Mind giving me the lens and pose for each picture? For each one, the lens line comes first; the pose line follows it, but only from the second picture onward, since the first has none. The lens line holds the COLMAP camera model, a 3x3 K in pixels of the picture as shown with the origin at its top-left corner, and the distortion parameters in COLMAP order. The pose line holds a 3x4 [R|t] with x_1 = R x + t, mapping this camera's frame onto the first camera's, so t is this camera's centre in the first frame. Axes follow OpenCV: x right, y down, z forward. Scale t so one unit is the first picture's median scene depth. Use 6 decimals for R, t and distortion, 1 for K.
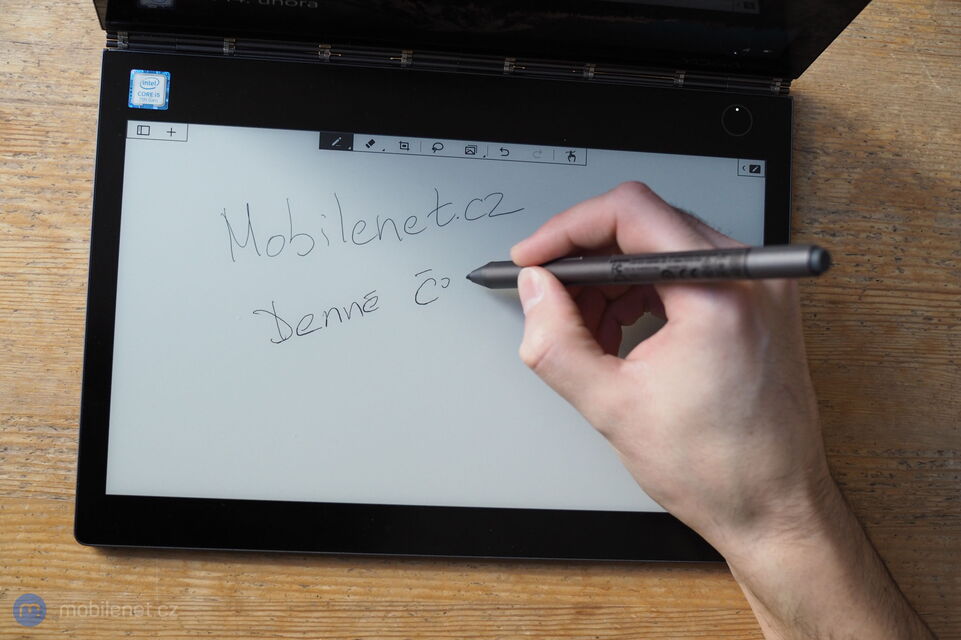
lens RADIAL K [[1388.2, 0, 485.5], [0, 1388.2, 315.9], [0, 0, 1]] dist [-0.088596, 0.000000]
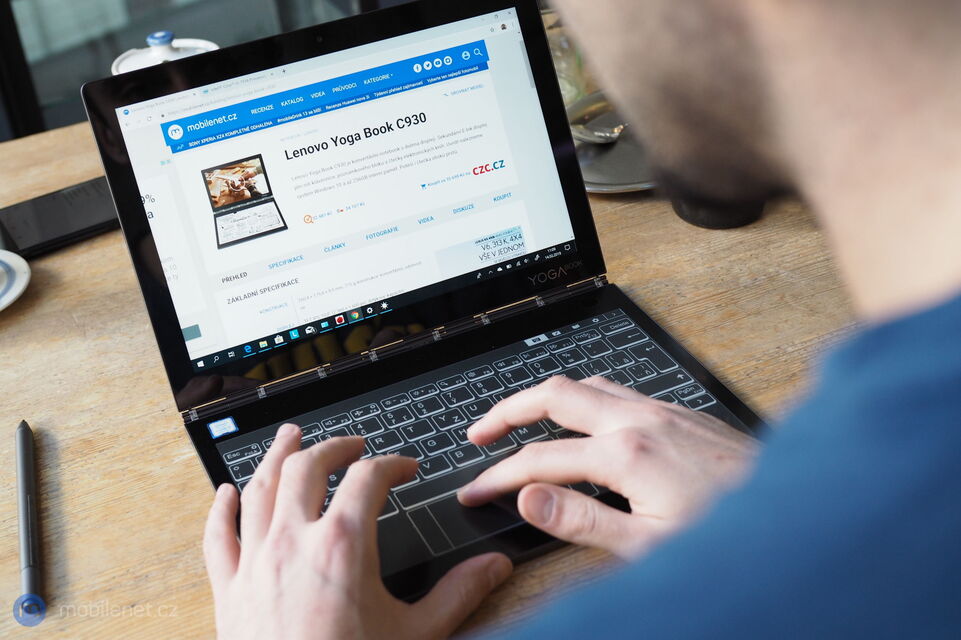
lens RADIAL K [[1388.2, 0, 473.8], [0, 1388.2, 320.3], [0, 0, 1]] dist [-0.088596, 0.000000]
pose [[0.883795, -0.401189, 0.240734, -0.288080], [0.434792, 0.514208, -0.739287, 1.058174], [0.172807, 0.758048, 0.628889, 0.046202]]
